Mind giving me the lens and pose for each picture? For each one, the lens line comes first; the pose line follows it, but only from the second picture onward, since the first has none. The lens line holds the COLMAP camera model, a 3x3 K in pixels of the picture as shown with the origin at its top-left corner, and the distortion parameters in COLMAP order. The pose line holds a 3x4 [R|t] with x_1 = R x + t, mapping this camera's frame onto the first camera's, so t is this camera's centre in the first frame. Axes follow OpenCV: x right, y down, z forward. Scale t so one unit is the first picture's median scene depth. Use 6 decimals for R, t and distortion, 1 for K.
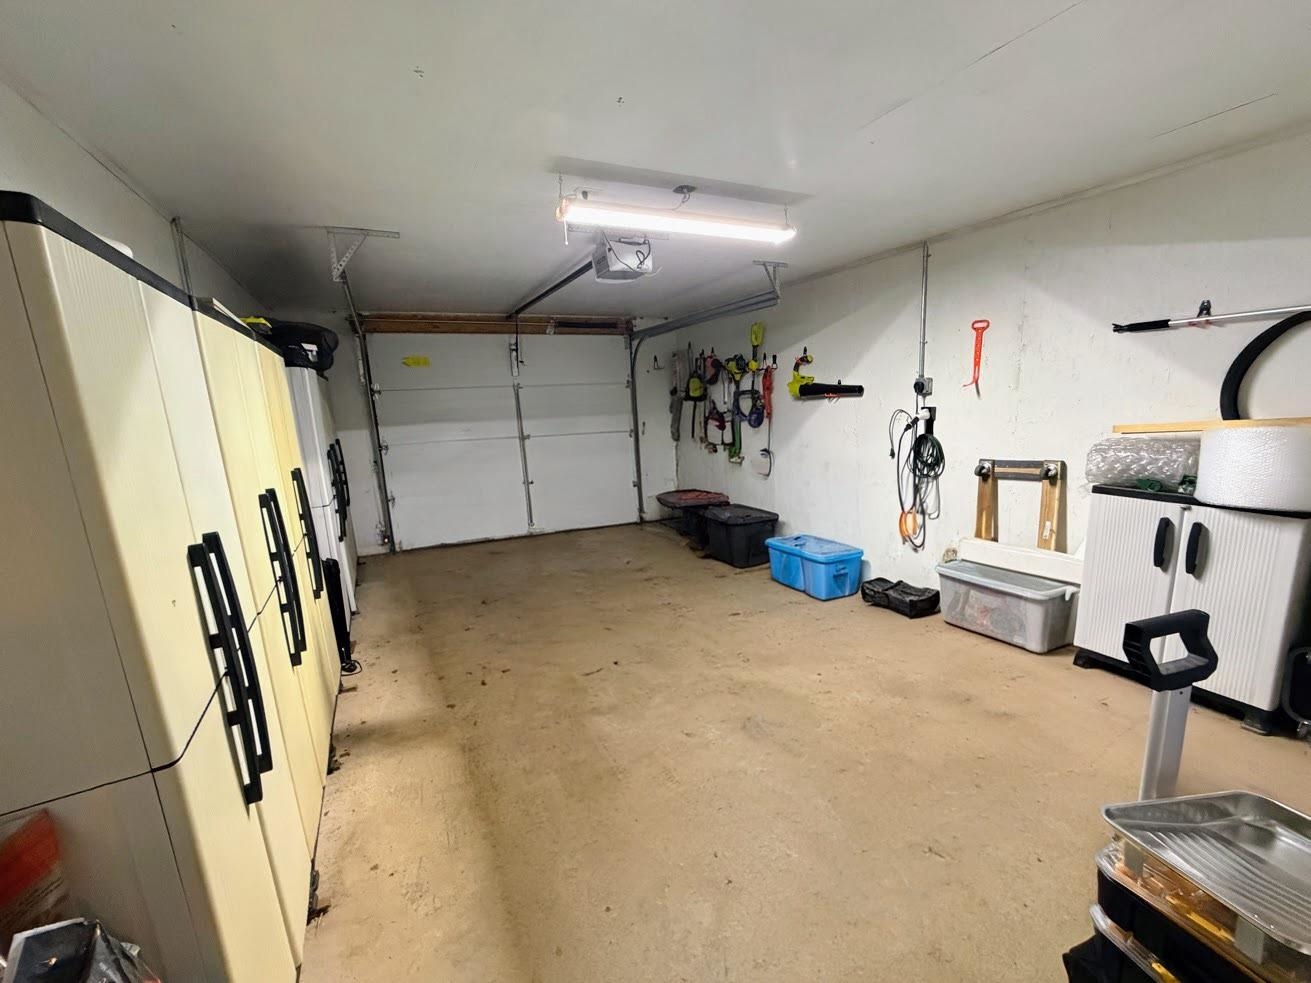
lens RADIAL K [[527.0, 0, 655.5], [0, 527.0, 494.0], [0, 0, 1]] dist [0.000301, -0.000064]
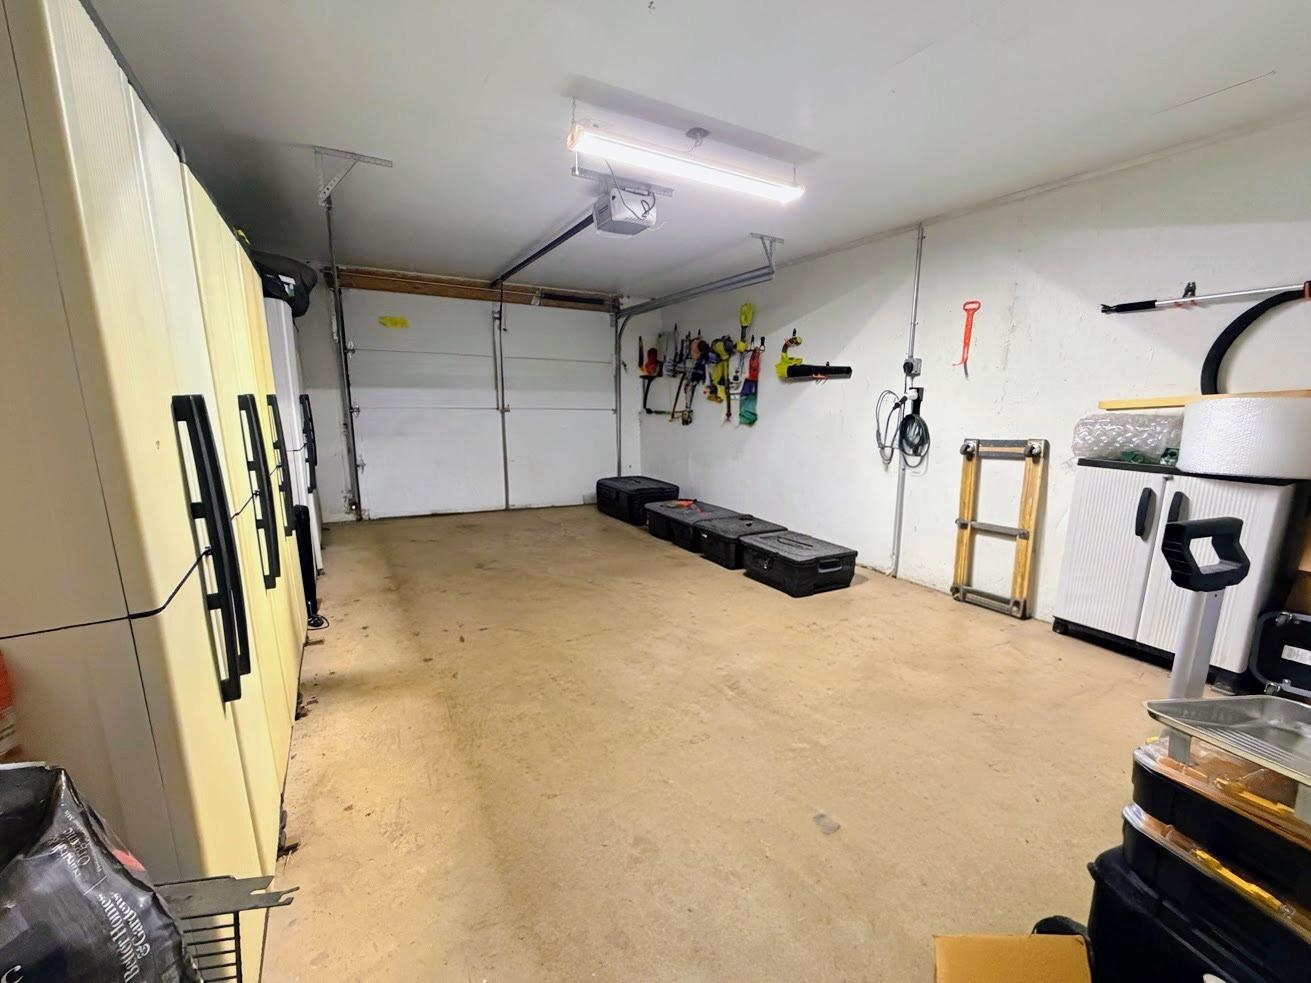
lens RADIAL K [[527.0, 0, 656.1], [0, 527.0, 494.2], [0, 0, 1]] dist [0.000301, -0.000064]
pose [[0.997150, 0.042719, 0.062178, -0.050194], [-0.042545, 0.999086, -0.004121, 0.091602], [-0.062297, 0.001464, 0.998057, 0.027489]]
